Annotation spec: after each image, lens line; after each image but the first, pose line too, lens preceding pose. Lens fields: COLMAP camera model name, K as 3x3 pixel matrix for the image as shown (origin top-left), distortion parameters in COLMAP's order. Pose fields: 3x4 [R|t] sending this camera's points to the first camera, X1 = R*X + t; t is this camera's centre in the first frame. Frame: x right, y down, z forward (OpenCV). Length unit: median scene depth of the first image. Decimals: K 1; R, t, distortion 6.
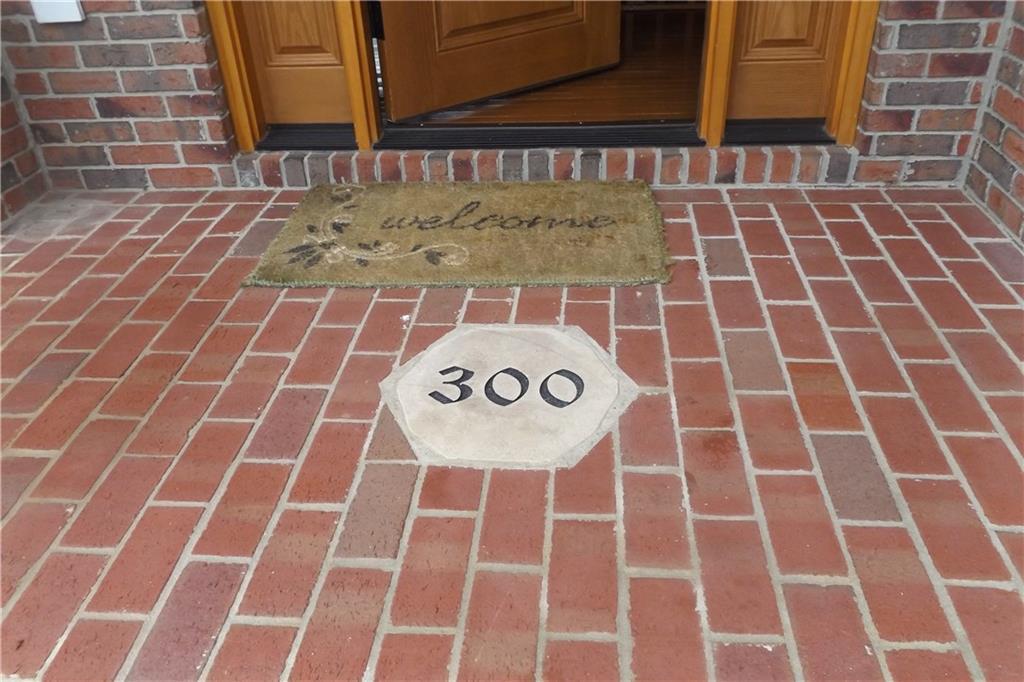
lens RADIAL K [[806.8, 0, 508.8], [0, 806.8, 339.3], [0, 0, 1]] dist [-0.012921, -0.000257]
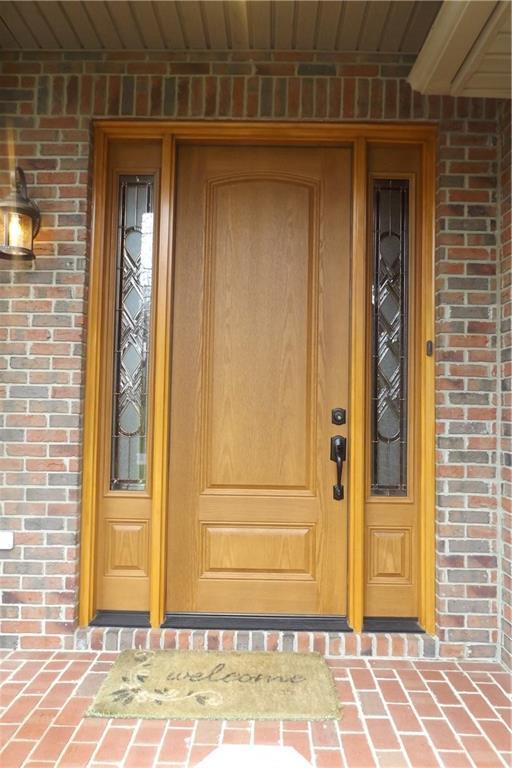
lens RADIAL K [[568.3, 0, 252.8], [0, 568.3, 388.1], [0, 0, 1]] dist [0.007604, -0.008247]
pose [[0.995754, 0.060687, 0.069213, -0.096733], [-0.009283, 0.814266, -0.580418, 0.050692], [-0.091582, 0.577311, 0.811372, -0.308251]]
